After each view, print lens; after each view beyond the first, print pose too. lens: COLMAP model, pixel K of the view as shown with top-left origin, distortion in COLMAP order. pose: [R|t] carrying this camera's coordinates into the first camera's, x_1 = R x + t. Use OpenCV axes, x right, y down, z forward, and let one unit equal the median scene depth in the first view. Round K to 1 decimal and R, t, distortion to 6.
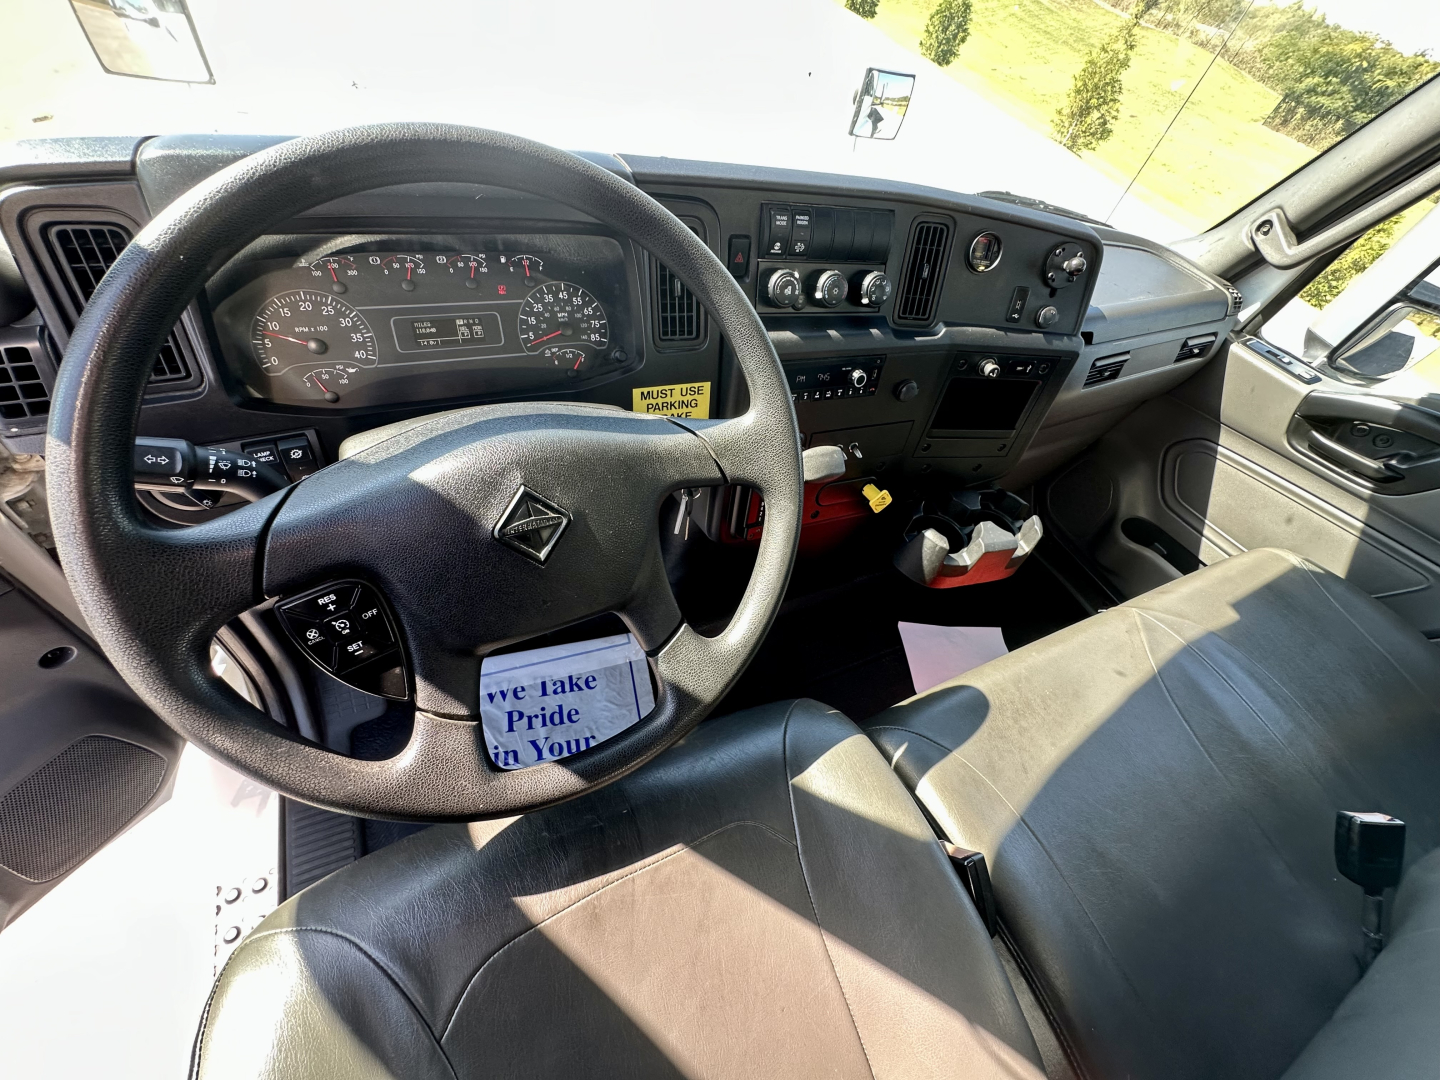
lens RADIAL K [[571.7, 0, 726.4], [0, 571.7, 538.2], [0, 0, 1]] dist [-0.001396, -0.000119]
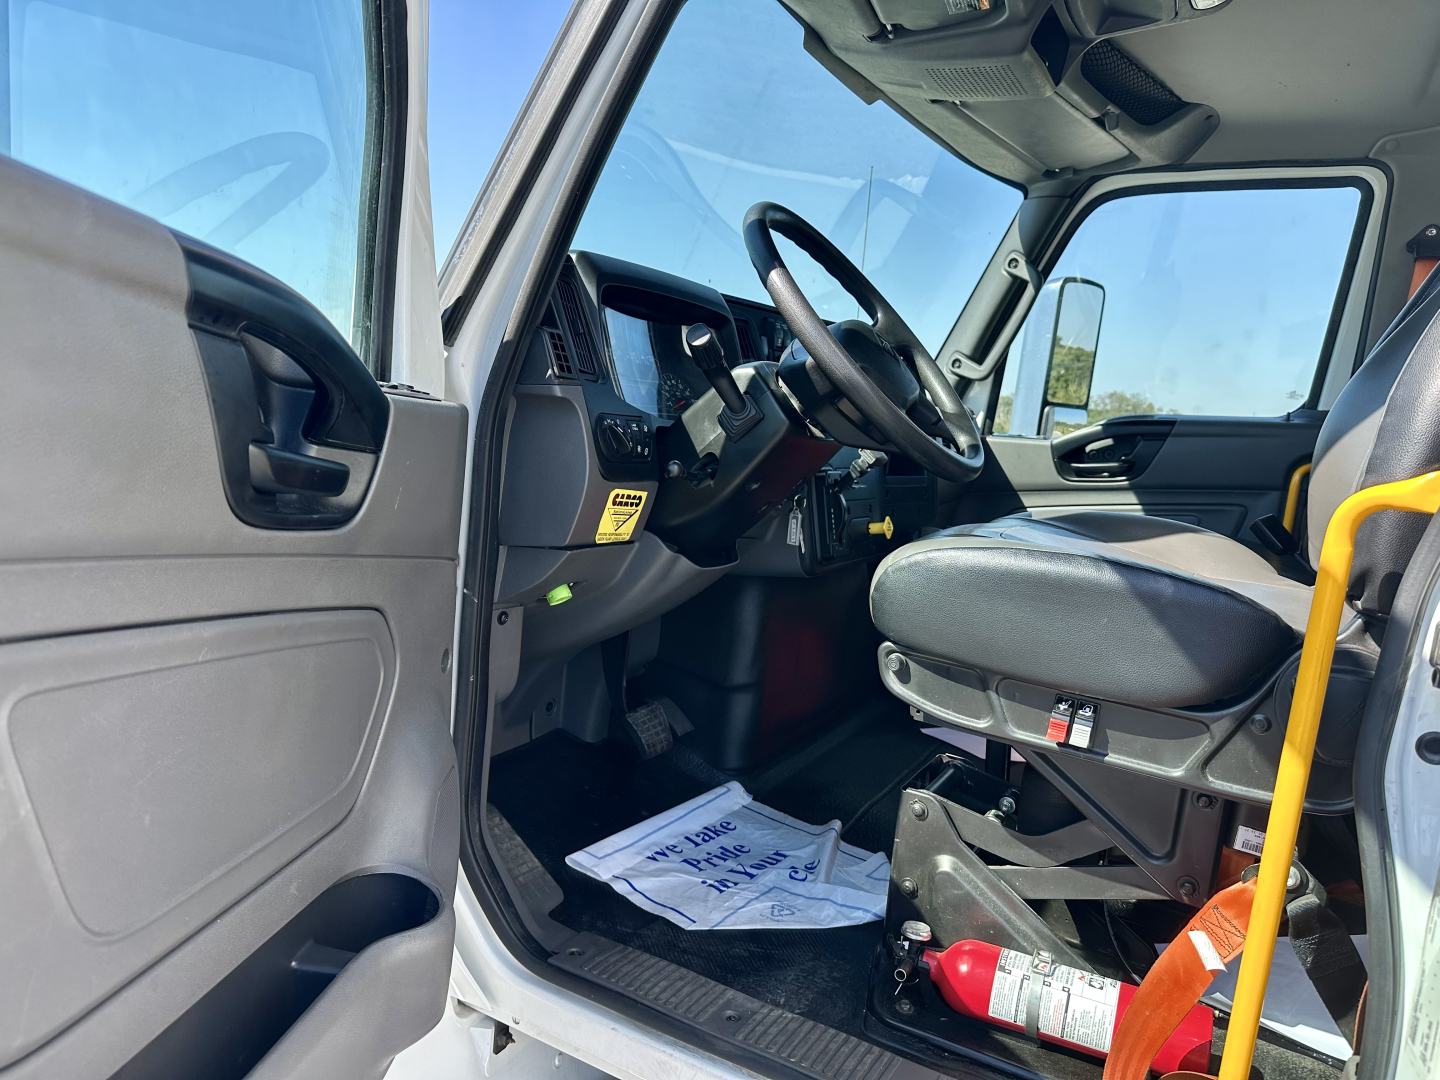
lens RADIAL K [[1036.6, 0, 720.0], [0, 1036.6, 540.0], [0, 0, 1]] dist [0.010295, 0.000786]
pose [[0.803749, -0.199123, 0.560658, -1.094376], [0.496220, 0.744258, -0.447042, 0.664165], [-0.328258, 0.637519, 0.697005, -0.322534]]
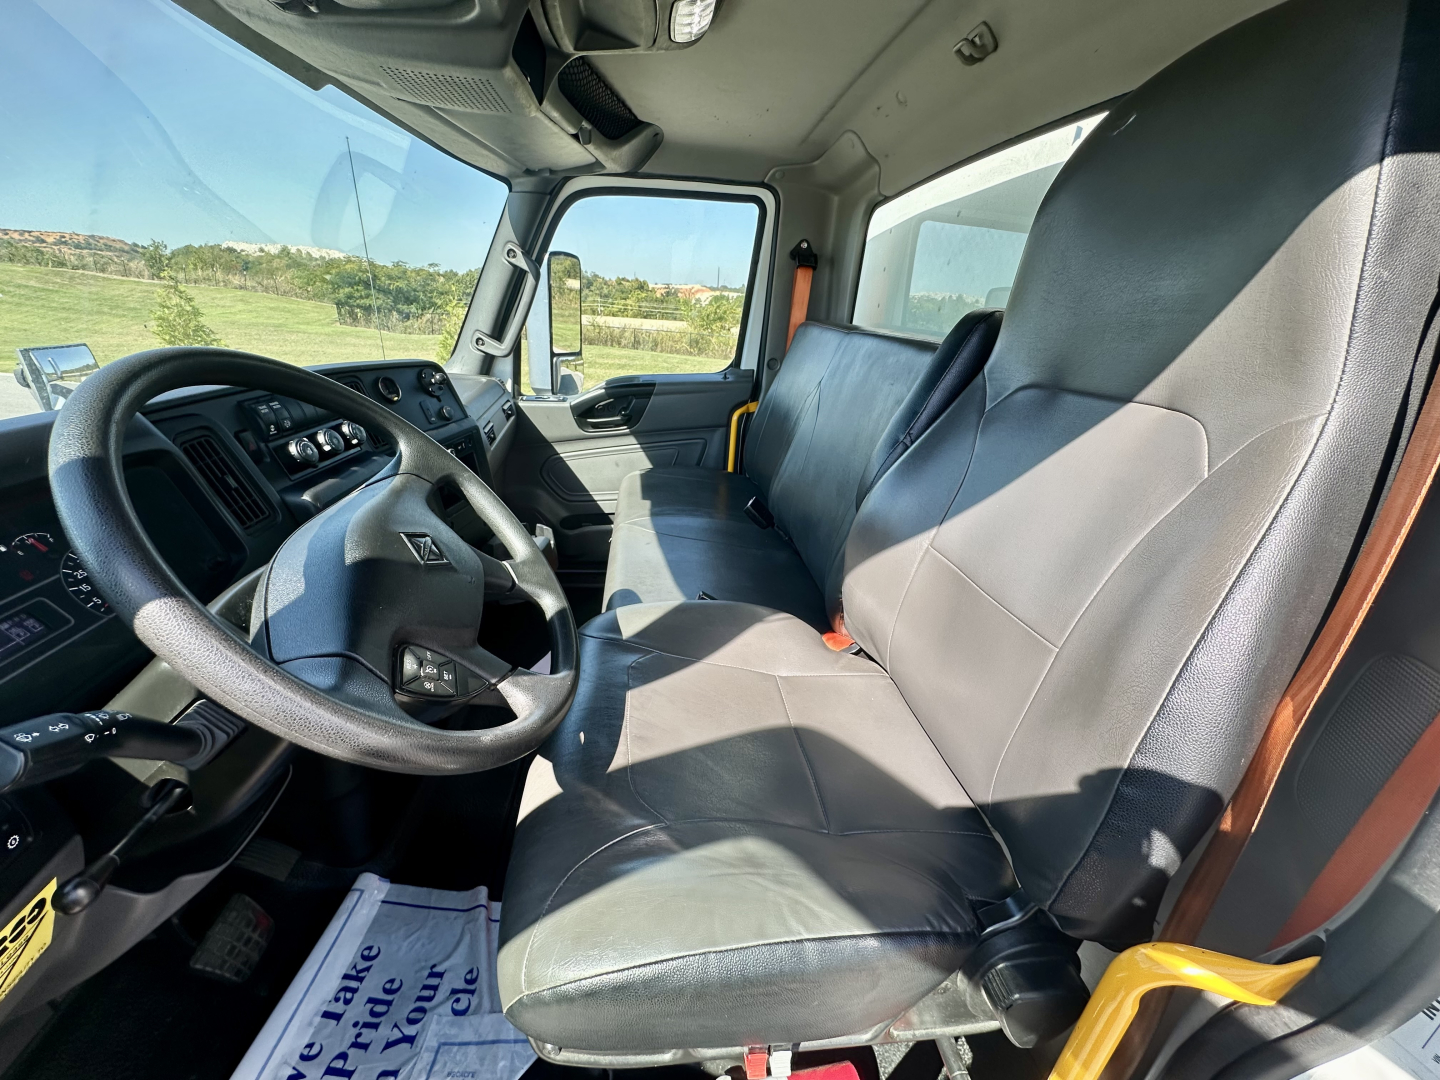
lens RADIAL K [[581.0, 0, 718.5], [0, 581.0, 533.9], [0, 0, 1]] dist [0.000821, -0.000113]
pose [[0.328252, -0.513914, 0.792555, -0.464975], [0.728076, 0.672206, 0.134329, 0.109465], [-0.601793, 0.532946, 0.594822, -0.123237]]
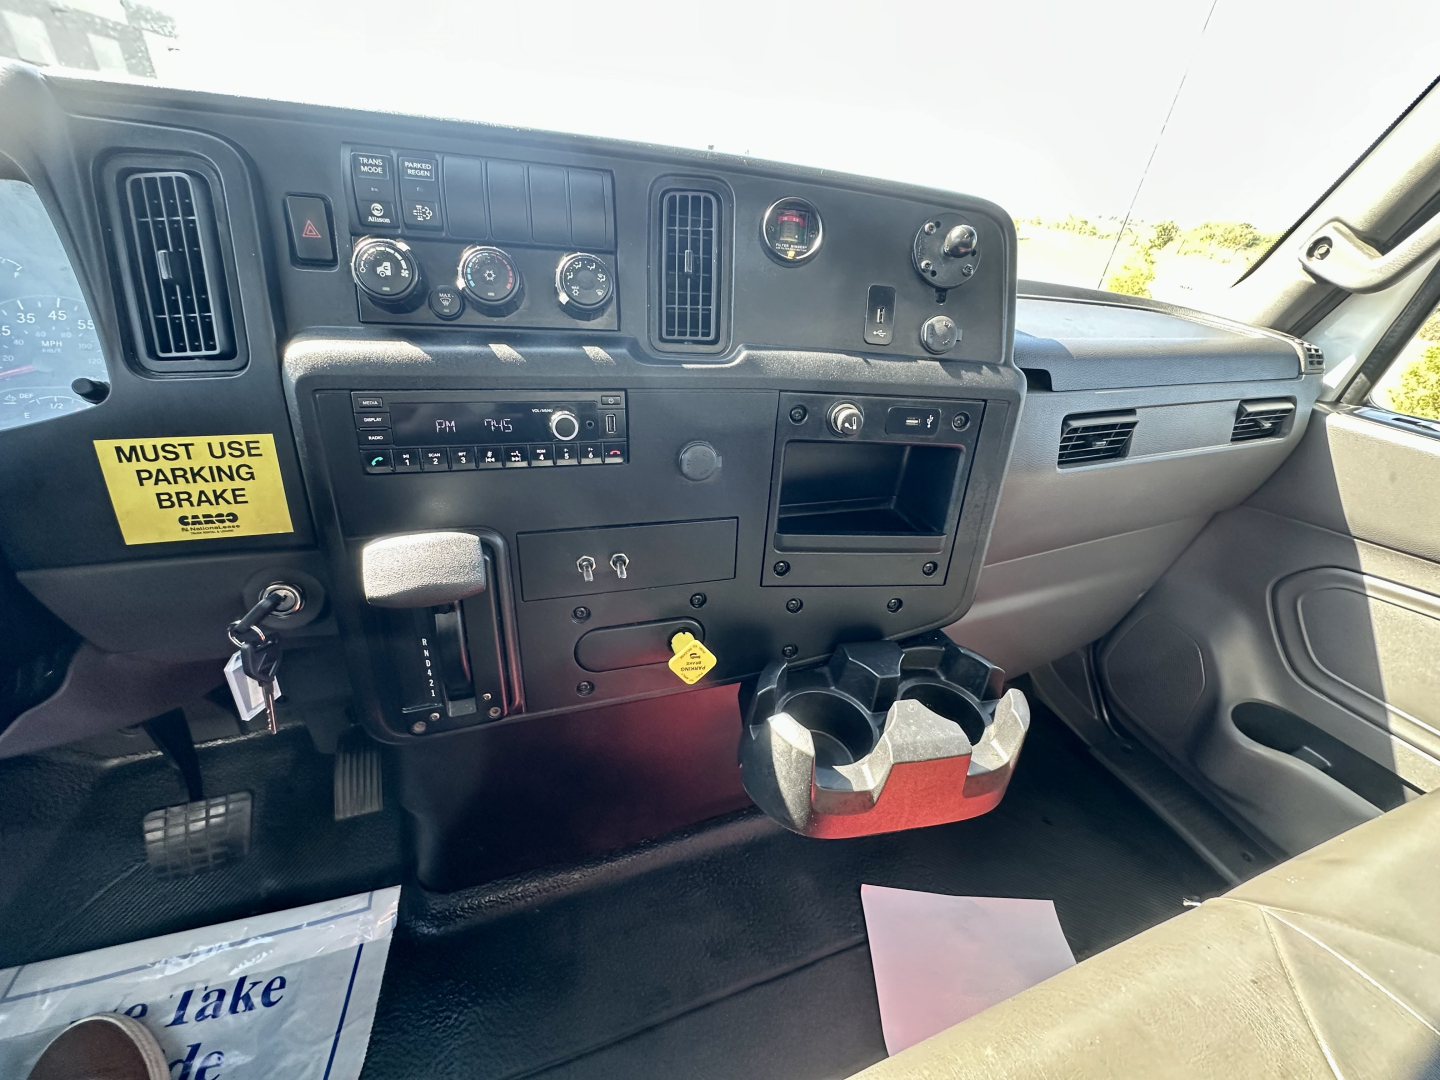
lens RADIAL K [[571.7, 0, 726.4], [0, 571.7, 538.2], [0, 0, 1]] dist [-0.001396, -0.000119]
pose [[0.989926, -0.042782, -0.134968, 0.345758], [-0.004656, 0.942907, -0.333025, 0.005685], [0.141510, 0.330298, 0.933208, 0.408735]]
